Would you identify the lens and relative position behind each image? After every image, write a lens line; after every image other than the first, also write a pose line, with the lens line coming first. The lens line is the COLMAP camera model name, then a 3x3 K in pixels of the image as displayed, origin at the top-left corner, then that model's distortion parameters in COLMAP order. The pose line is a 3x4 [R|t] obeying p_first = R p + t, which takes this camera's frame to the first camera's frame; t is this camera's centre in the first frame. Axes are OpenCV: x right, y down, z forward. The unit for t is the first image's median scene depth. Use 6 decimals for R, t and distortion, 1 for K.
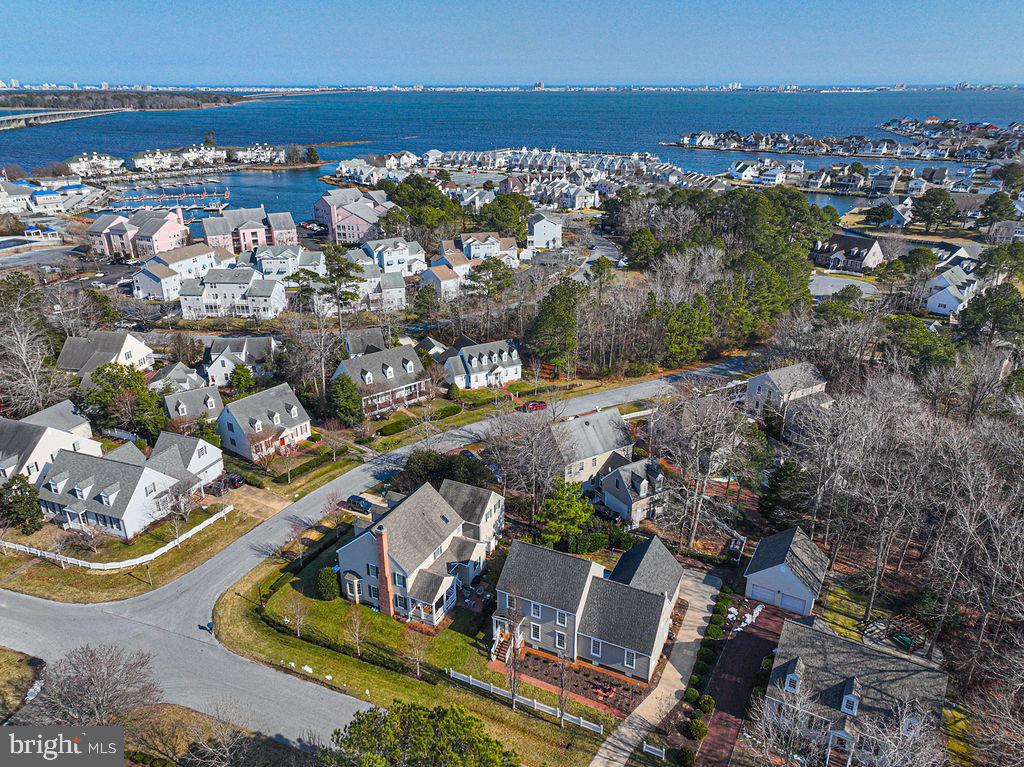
lens RADIAL K [[718.2, 0, 517.2], [0, 718.2, 382.3], [0, 0, 1]] dist [0.000090, 0.010578]
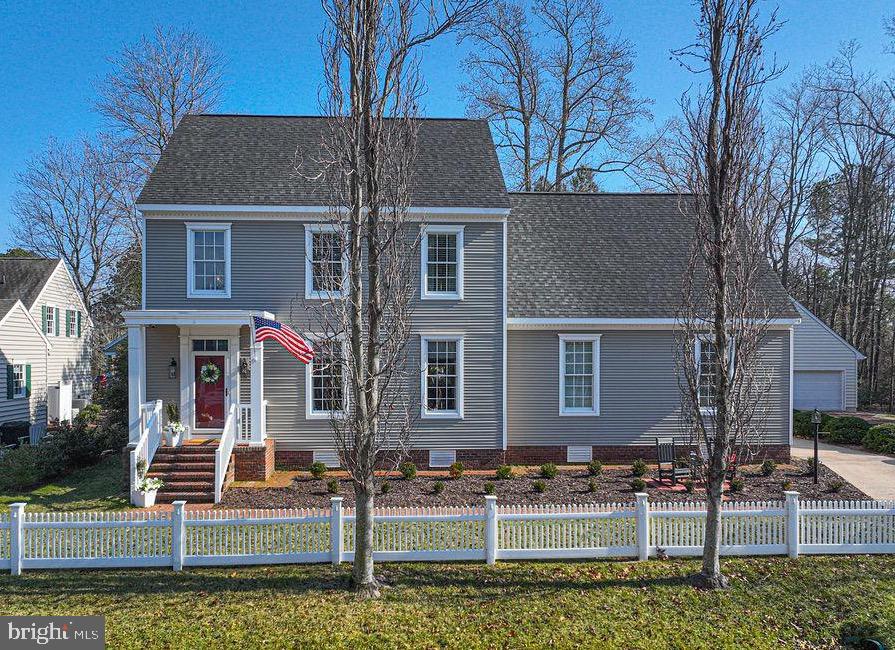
lens RADIAL K [[715.0, 0, 416.4], [0, 715.0, 365.3], [0, 0, 1]] dist [0.001174, 0.000299]
pose [[0.879649, -0.006068, 0.475585, -0.031380], [0.181120, 0.928854, -0.323151, 0.223256], [-0.439788, 0.370397, 0.818164, 0.416937]]
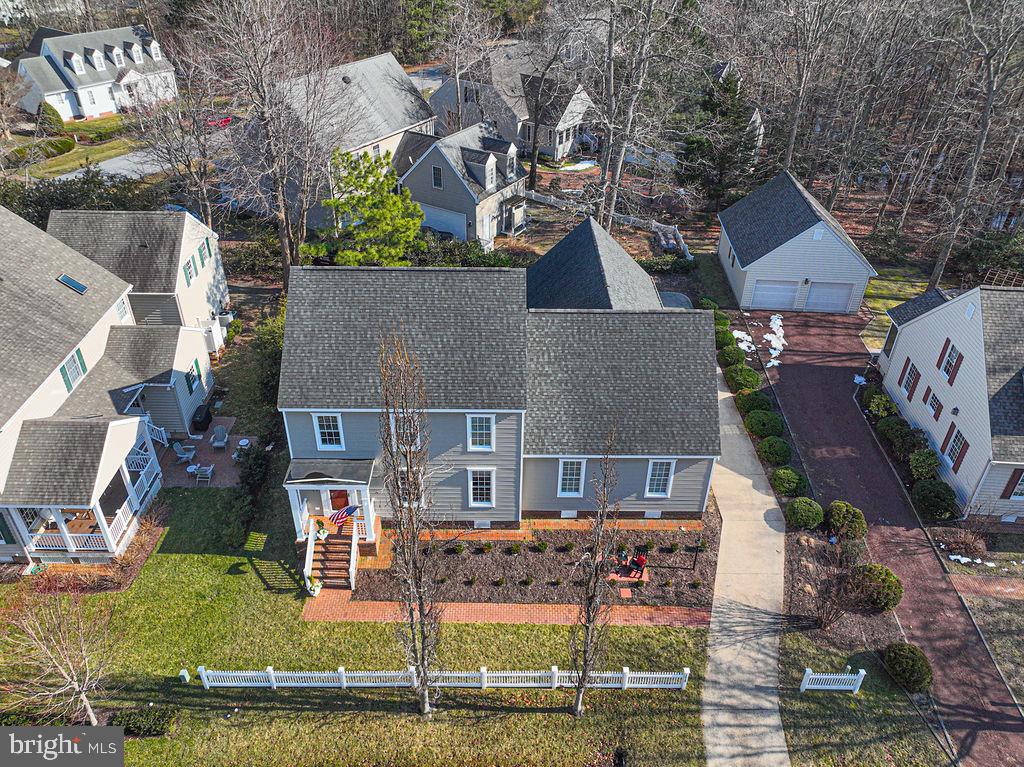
lens RADIAL K [[741.8, 0, 500.9], [0, 741.8, 353.2], [0, 0, 1]] dist [0.010575, 0.005552]
pose [[0.899917, -0.233663, 0.368174, -0.030699], [0.159744, 0.962273, 0.220254, 0.105460], [-0.405749, -0.139397, 0.903292, 0.334381]]
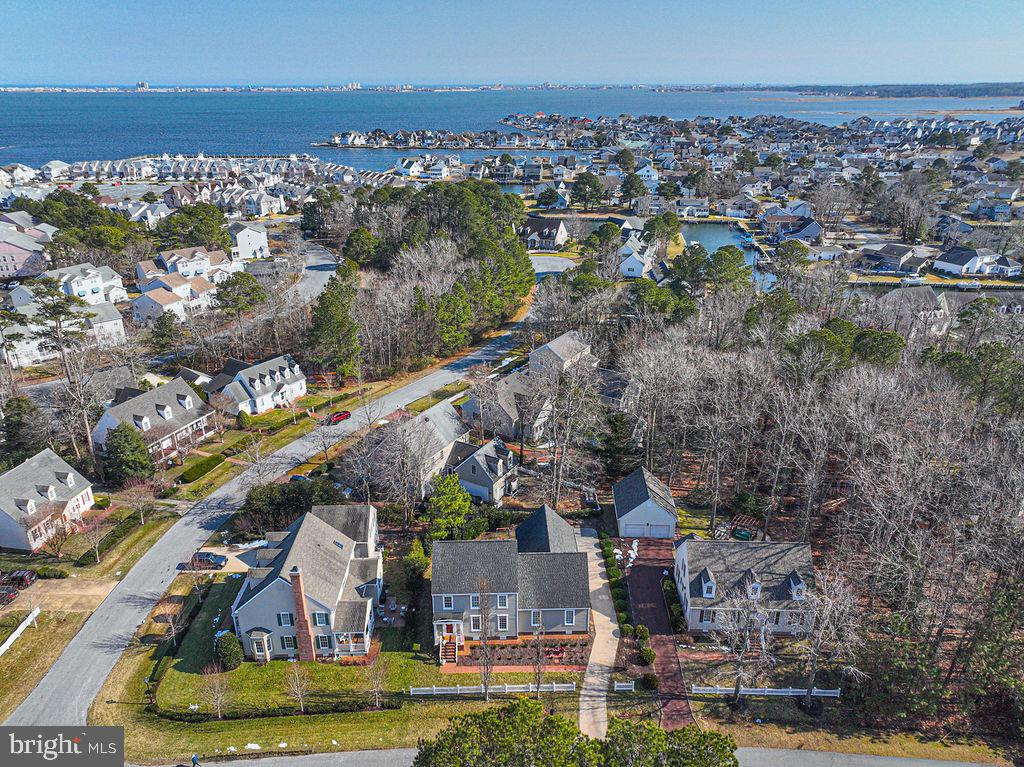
lens RADIAL K [[714.2, 0, 512.0], [0, 714.2, 383.5], [0, 0, 1]] dist [0.002814, 0.006896]
pose [[0.888277, -0.180255, 0.422461, -0.154636], [0.178801, 0.982926, 0.043440, -0.010746], [-0.423078, 0.036950, 0.905340, 0.027116]]
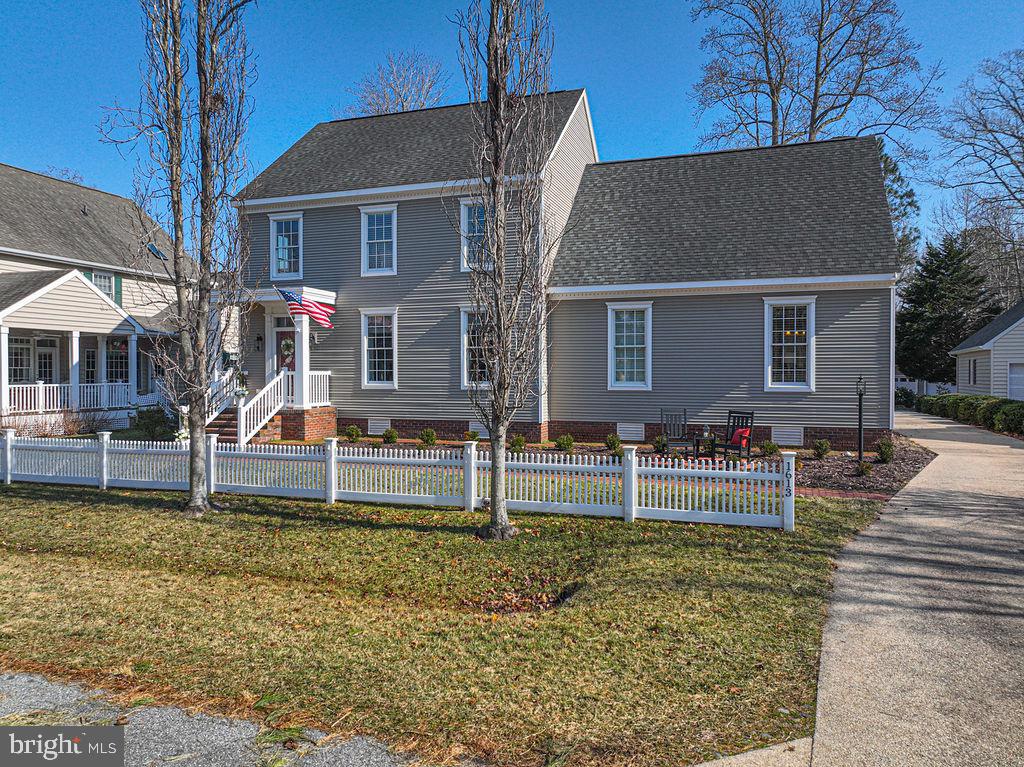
lens RADIAL K [[714.2, 0, 512.0], [0, 714.2, 383.5], [0, 0, 1]] dist [0.002814, 0.006896]
pose [[0.993260, -0.001687, 0.115891, 0.022522], [0.043983, 0.930588, -0.363416, 0.236882], [-0.107234, 0.366064, 0.924390, 0.404114]]
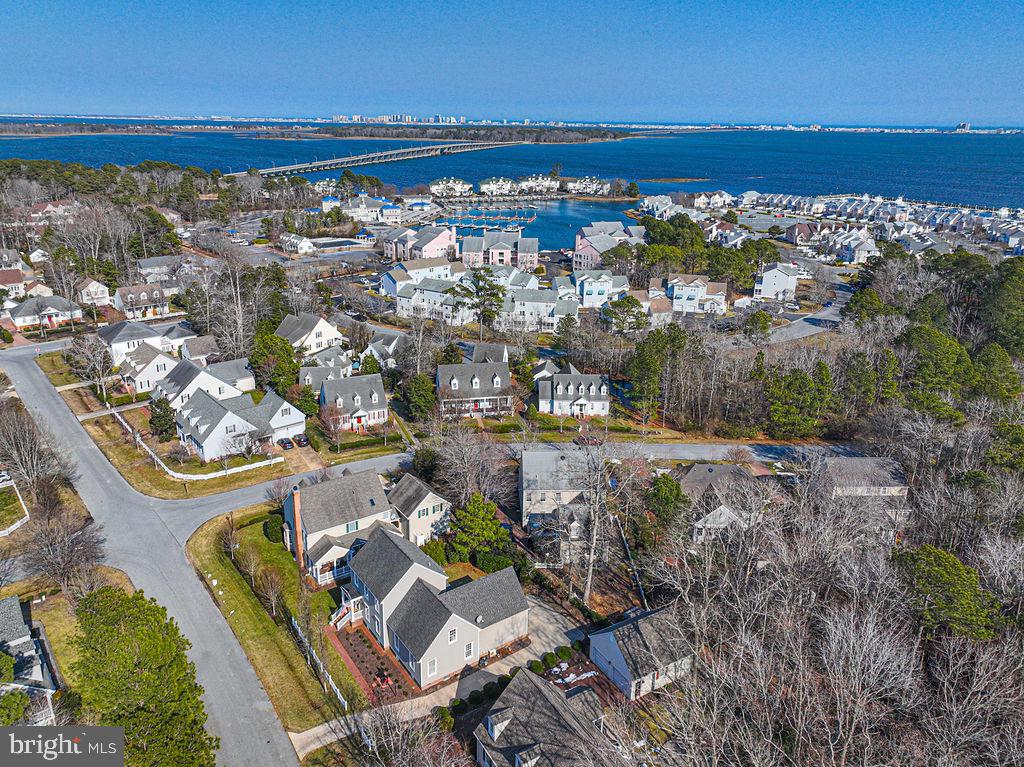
lens RADIAL K [[718.2, 0, 517.2], [0, 718.2, 382.3], [0, 0, 1]] dist [0.000090, 0.010578]
pose [[0.873247, 0.177881, -0.453650, 0.353003], [-0.198610, 0.980076, 0.001986, -0.027777], [0.444965, 0.088366, 0.891178, 0.039546]]
